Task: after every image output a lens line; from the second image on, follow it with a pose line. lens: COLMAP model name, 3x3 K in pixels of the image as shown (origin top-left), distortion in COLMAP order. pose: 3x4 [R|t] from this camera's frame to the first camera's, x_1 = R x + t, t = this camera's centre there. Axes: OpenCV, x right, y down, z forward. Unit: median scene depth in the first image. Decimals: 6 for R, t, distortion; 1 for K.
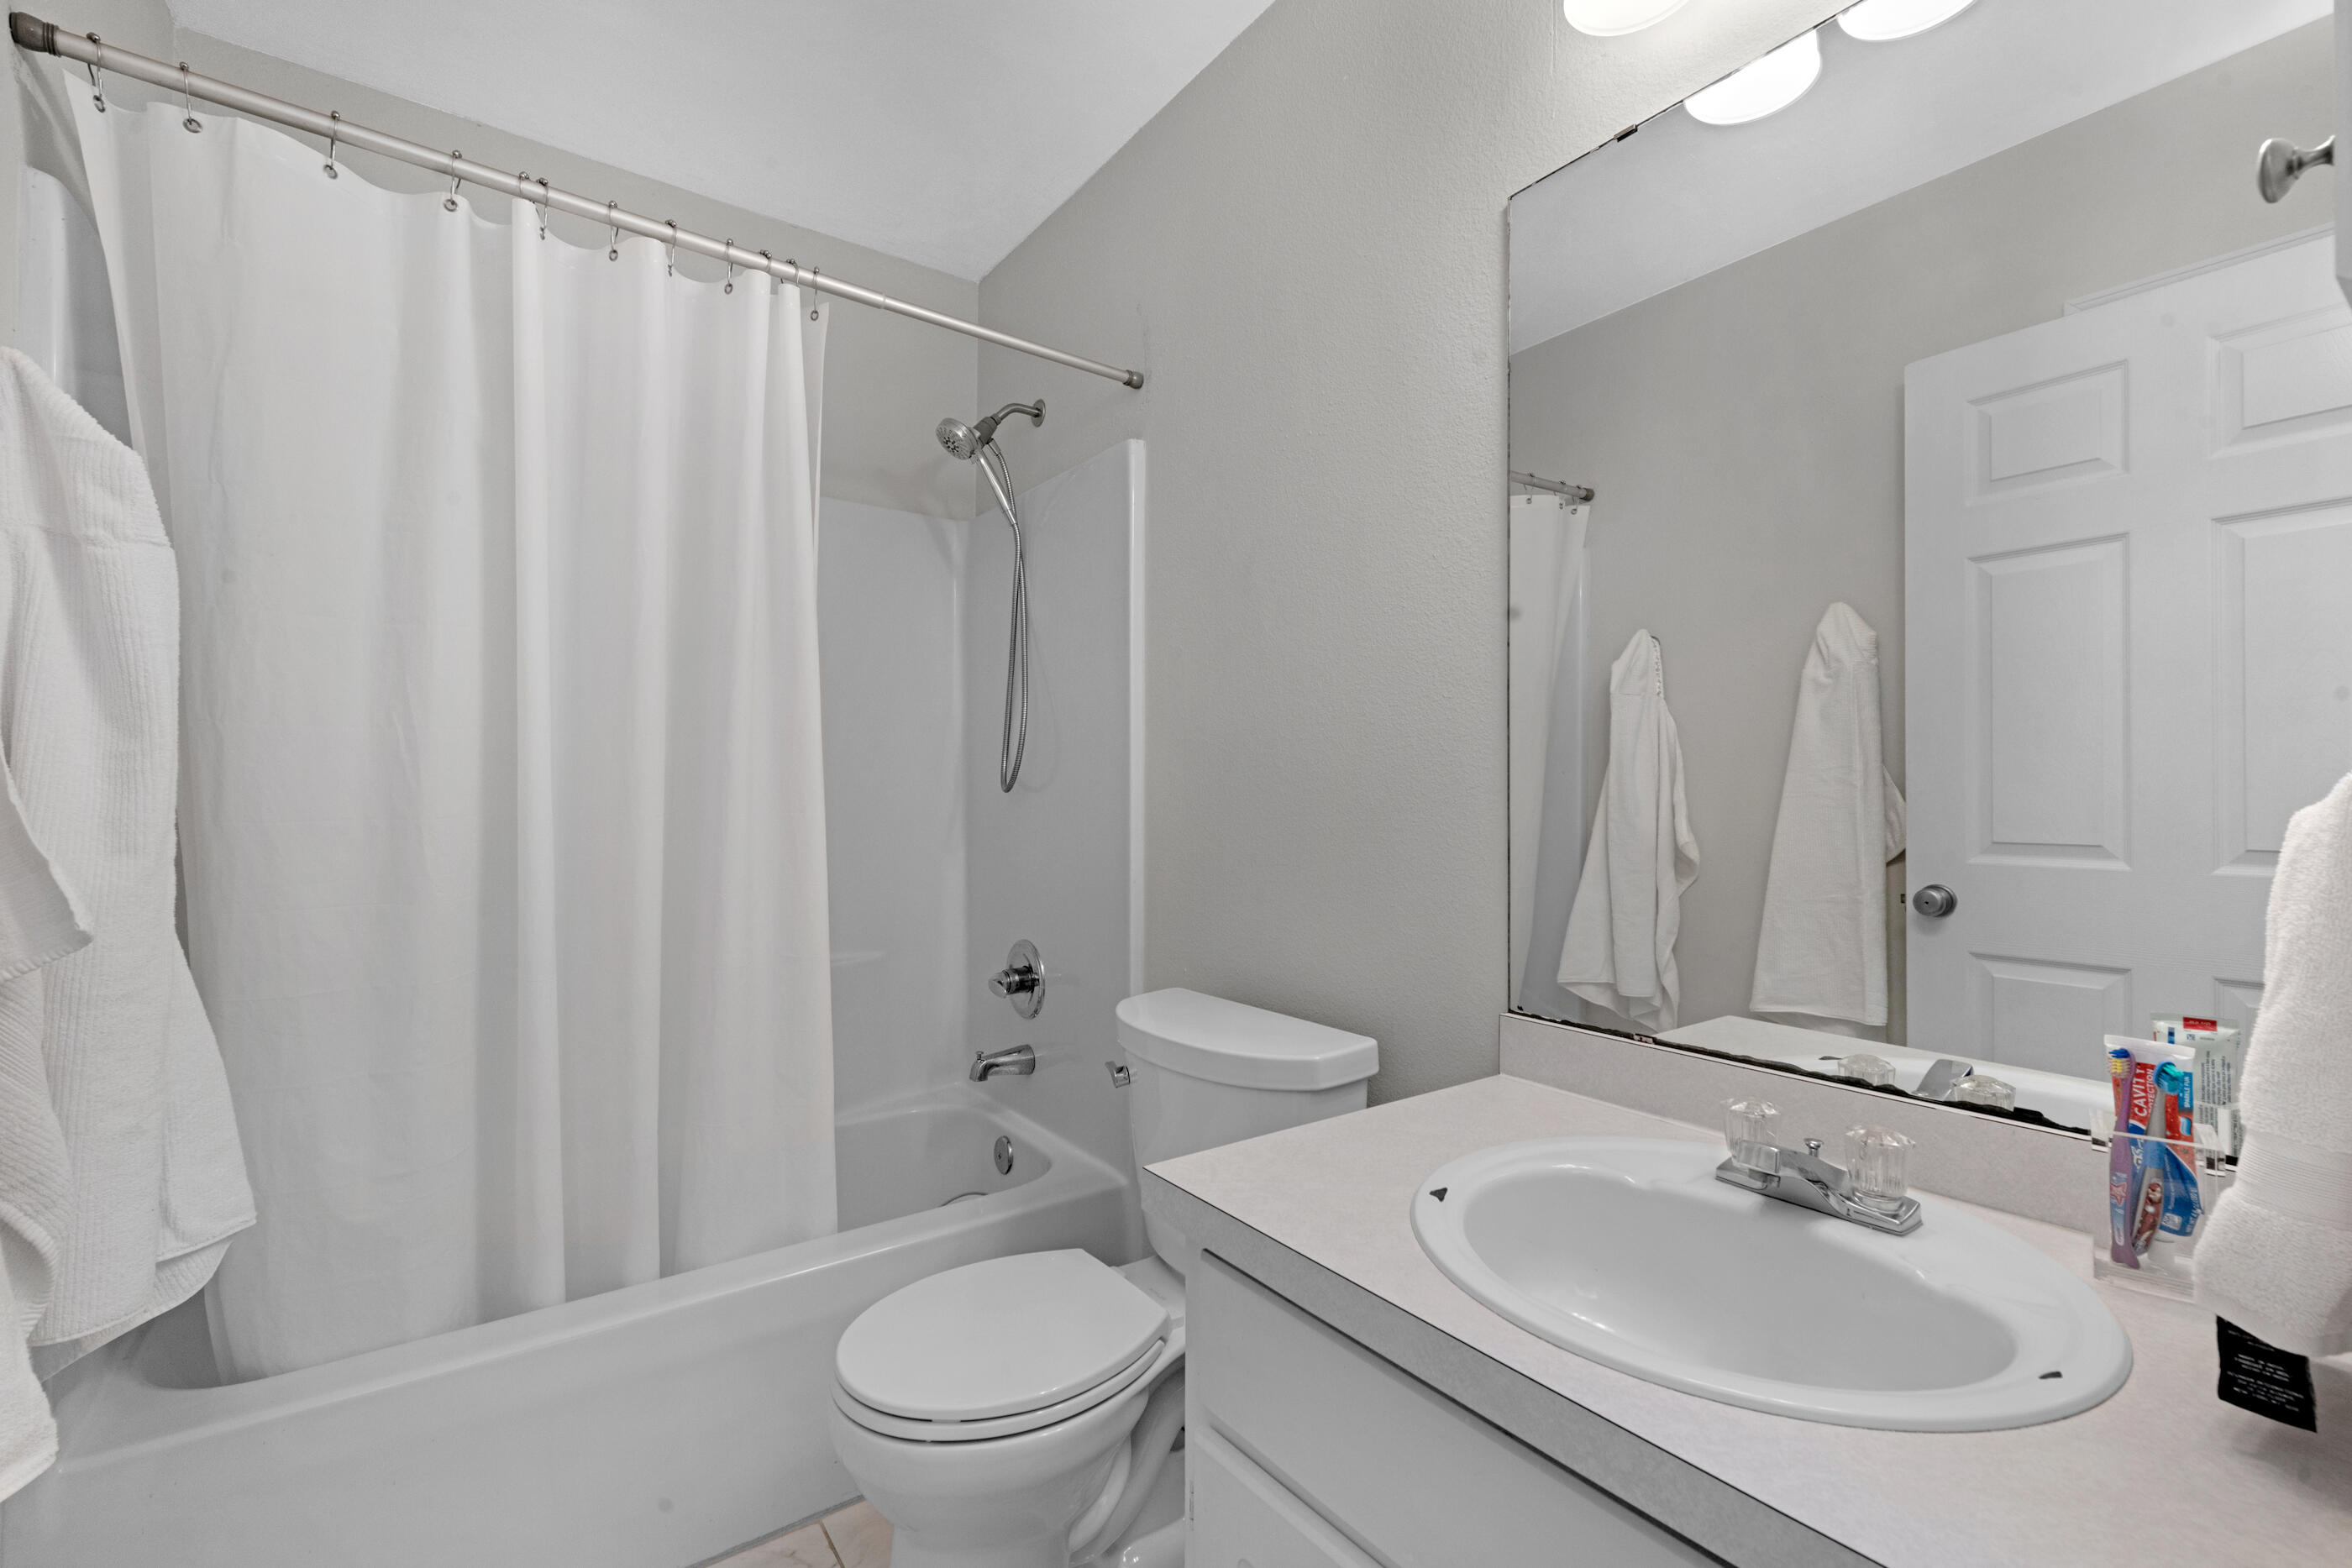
lens RADIAL K [[1023.2, 0, 1174.7], [0, 1023.2, 783.2], [0, 0, 1]] dist [0.009212, -0.003265]
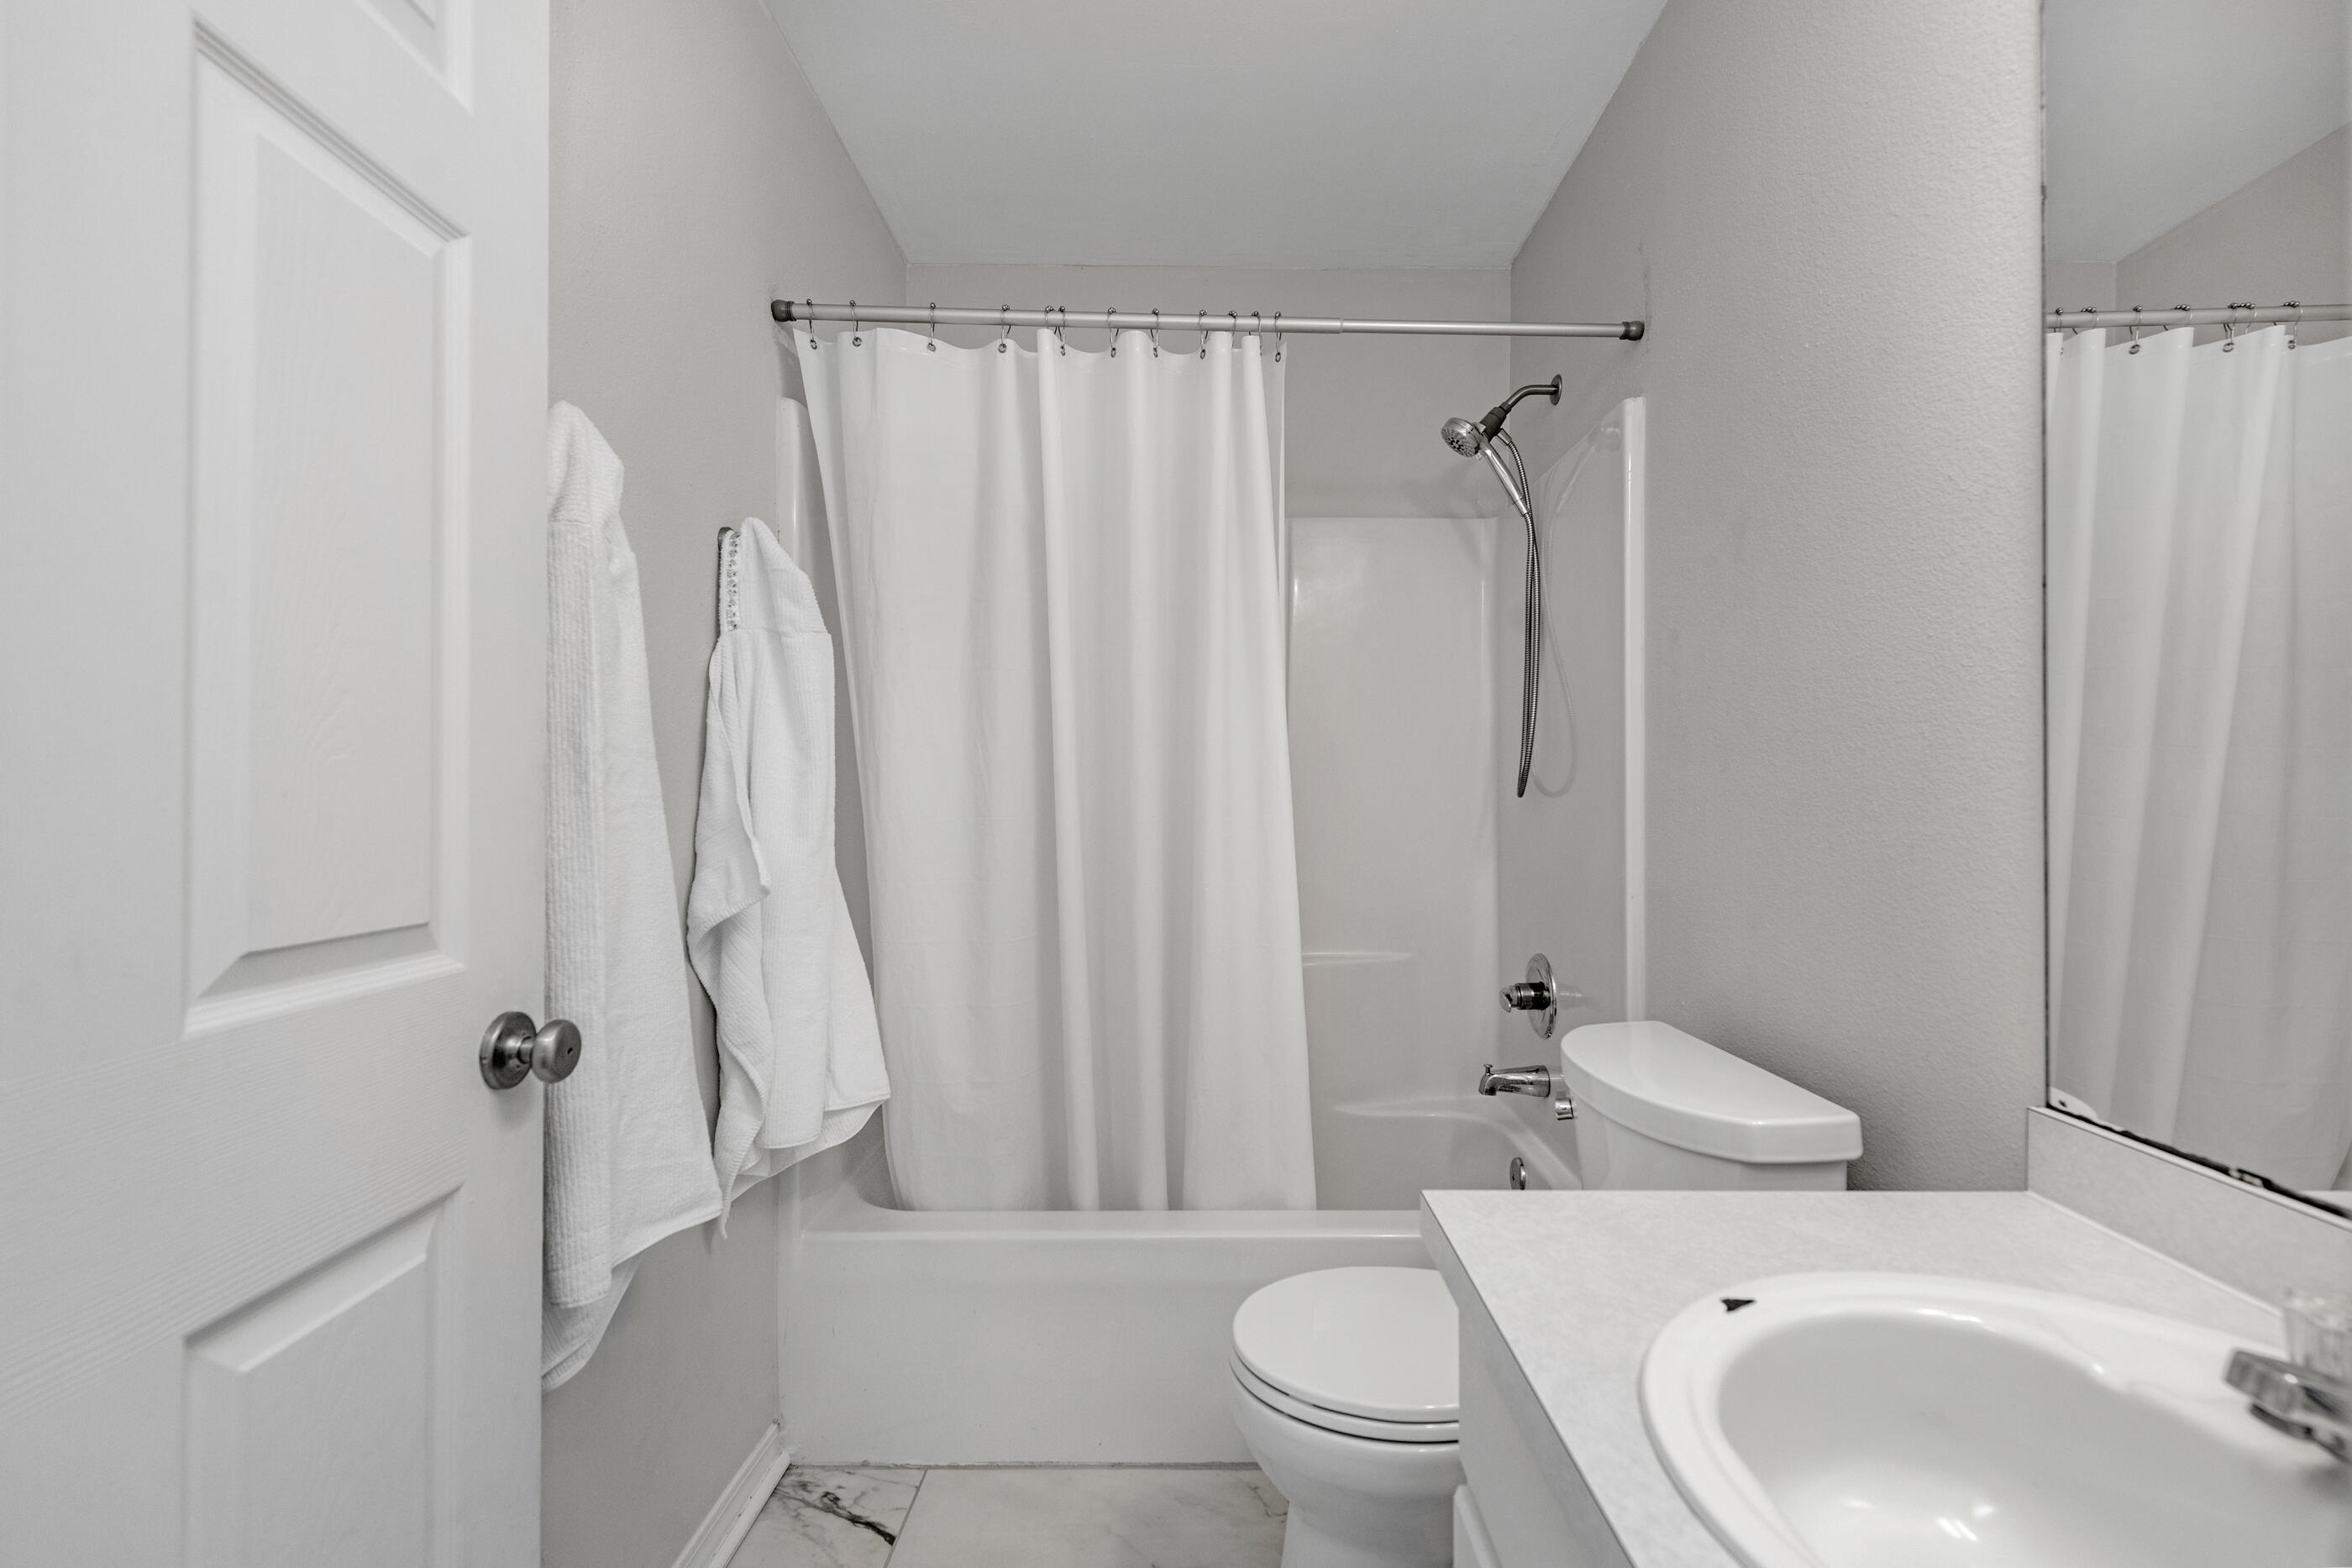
lens RADIAL K [[1023.2, 0, 1173.5], [0, 1023.2, 796.6], [0, 0, 1]] dist [0.009212, -0.003265]
pose [[0.810463, -0.001459, -0.585788, 0.202758], [0.005697, 0.999969, 0.005391, 0.001741], [0.585762, -0.007706, 0.810446, 0.058654]]
